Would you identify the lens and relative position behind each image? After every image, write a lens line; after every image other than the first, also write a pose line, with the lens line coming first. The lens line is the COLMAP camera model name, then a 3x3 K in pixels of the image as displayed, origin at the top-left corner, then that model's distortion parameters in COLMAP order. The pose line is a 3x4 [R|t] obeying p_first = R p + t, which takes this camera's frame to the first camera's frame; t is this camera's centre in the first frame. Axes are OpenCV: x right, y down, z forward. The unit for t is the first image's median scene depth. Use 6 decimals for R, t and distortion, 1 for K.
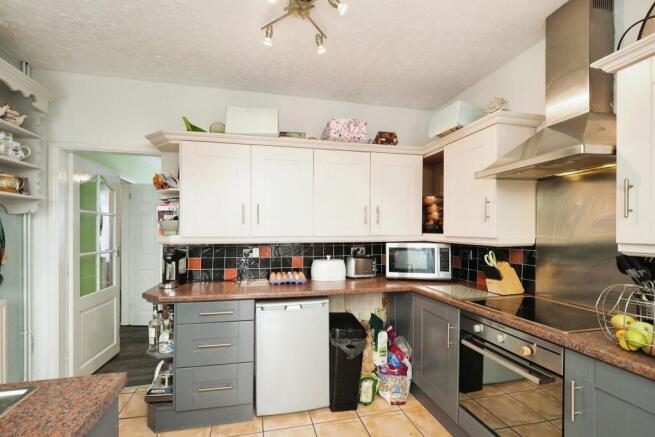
lens RADIAL K [[286.1, 0, 325.8], [0, 286.1, 223.0], [0, 0, 1]] dist [-0.016581, -0.000191]
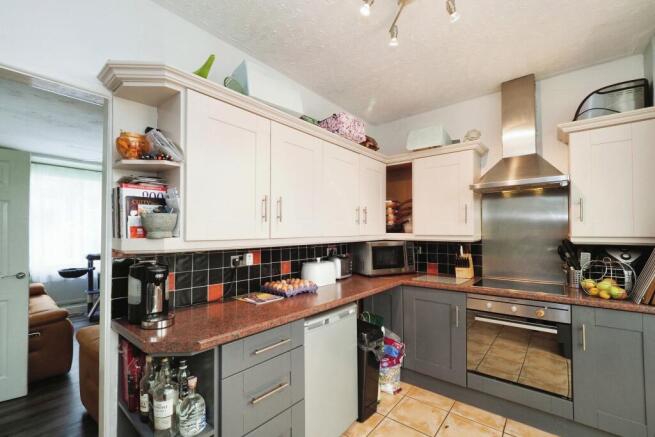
lens RADIAL K [[279.6, 0, 326.6], [0, 279.6, 221.1], [0, 0, 1]] dist [-0.001964, -0.000105]
pose [[0.794180, 0.019313, 0.607376, -0.569479], [-0.010875, 0.999786, -0.017571, 0.012239], [-0.607585, 0.007349, 0.794220, 0.295342]]
